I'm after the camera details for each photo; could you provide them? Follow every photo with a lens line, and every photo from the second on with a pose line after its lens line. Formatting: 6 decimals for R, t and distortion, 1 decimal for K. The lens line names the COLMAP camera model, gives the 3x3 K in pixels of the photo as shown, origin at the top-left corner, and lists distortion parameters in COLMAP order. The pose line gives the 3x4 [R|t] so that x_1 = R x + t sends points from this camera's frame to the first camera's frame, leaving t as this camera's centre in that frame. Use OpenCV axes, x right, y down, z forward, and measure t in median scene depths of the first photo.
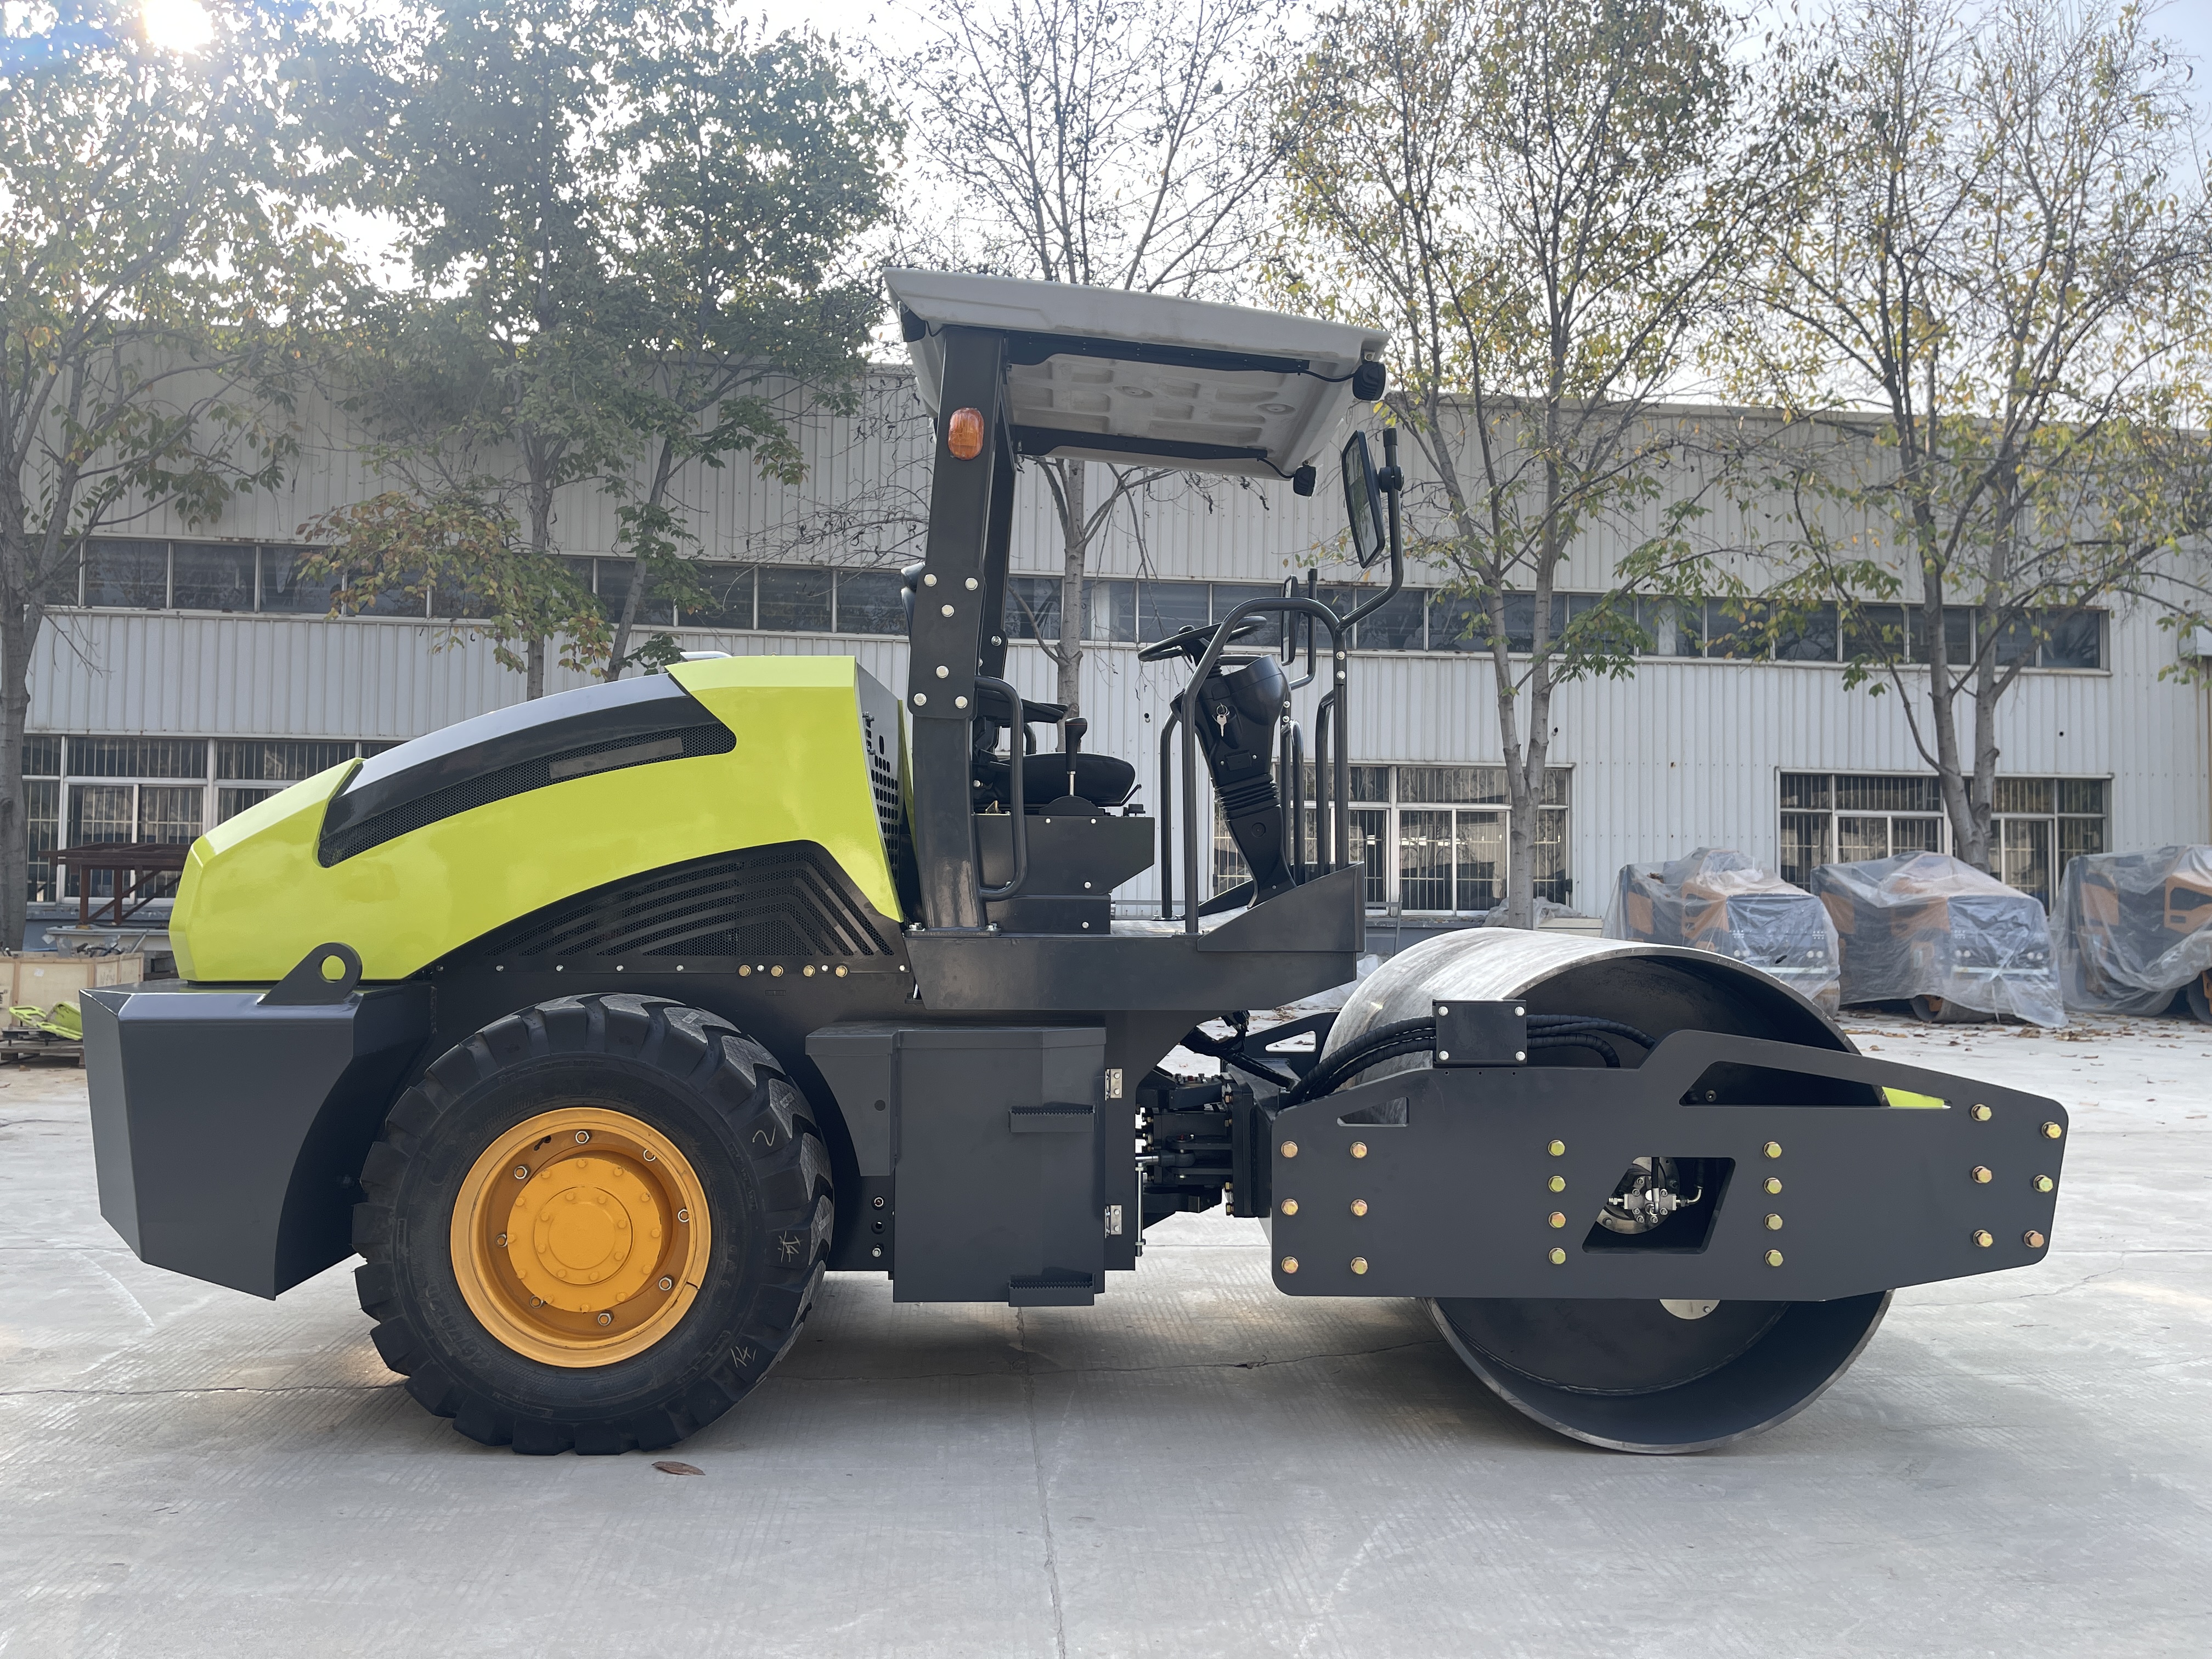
lens RADIAL K [[1661.7, 0, 1116.2], [0, 1661.7, 826.0], [0, 0, 1]] dist [0.081441, -0.105603]
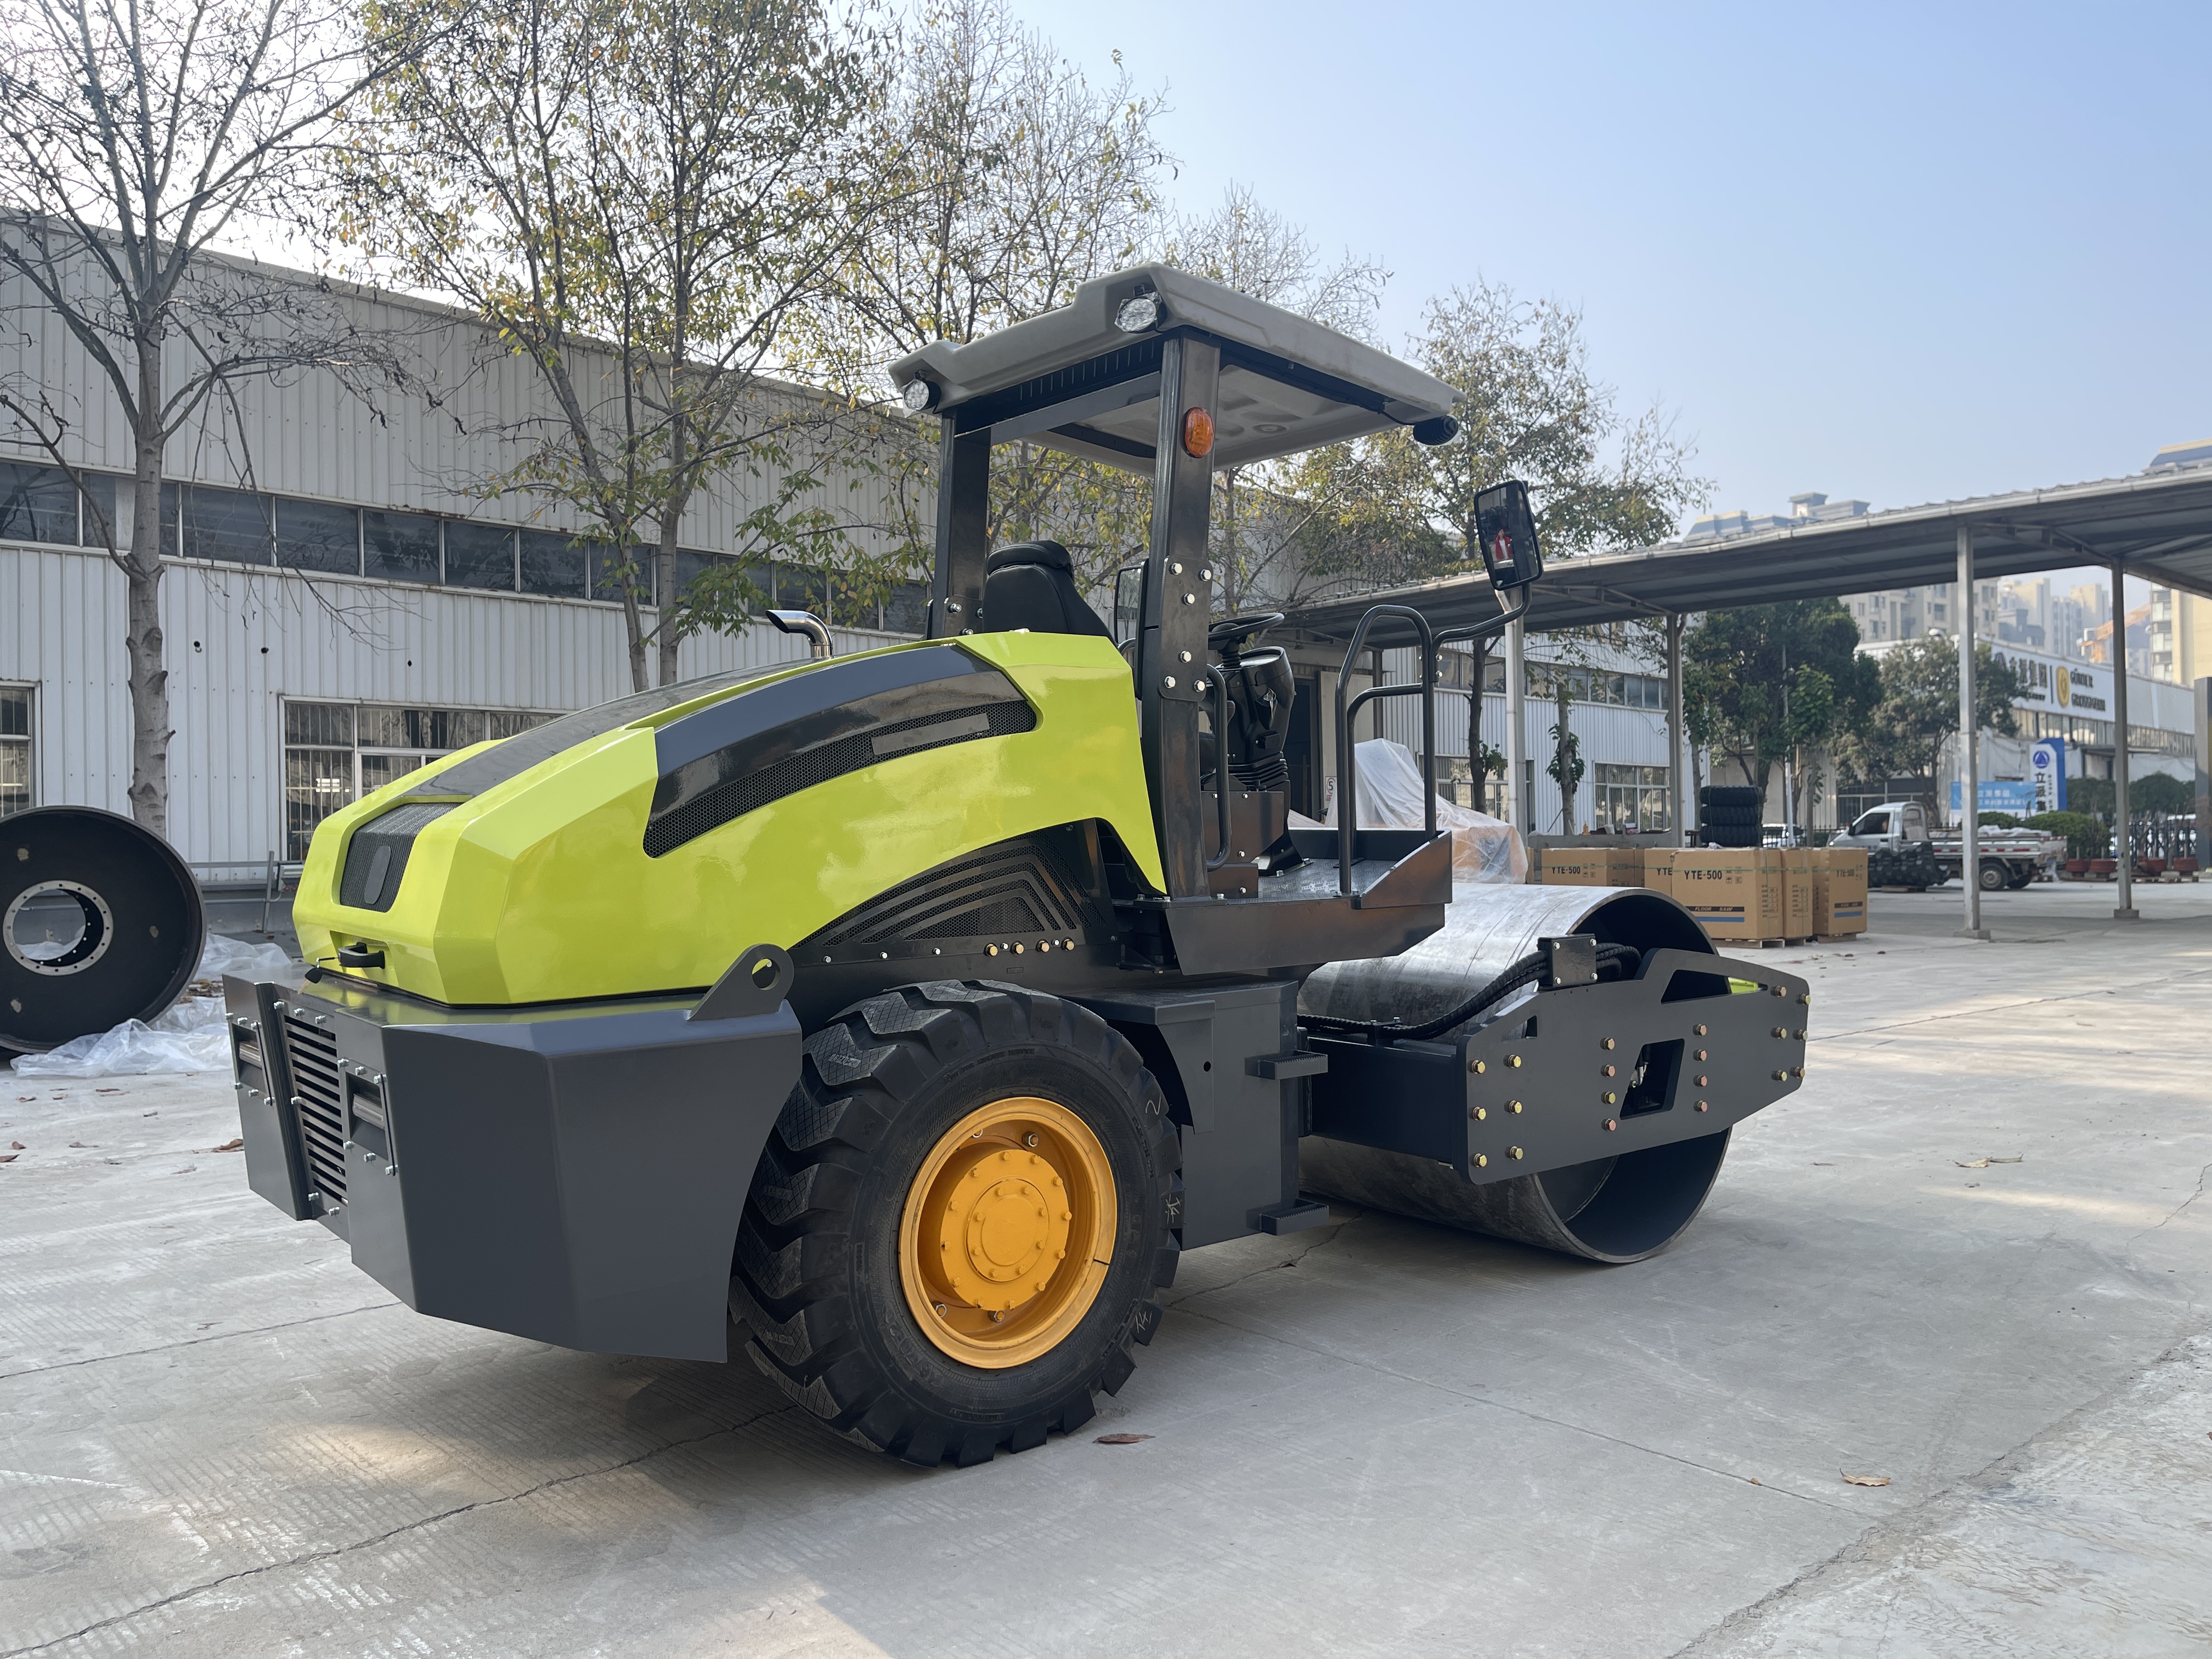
lens RADIAL K [[1658.3, 0, 1106.0], [0, 1658.3, 829.5], [0, 0, 1]] dist [0.081943, -0.110238]
pose [[0.786791, -0.017781, 0.616964, -0.834795], [-0.003905, 0.999422, 0.033783, -0.019159], [-0.617207, -0.028989, 0.786266, 0.208050]]
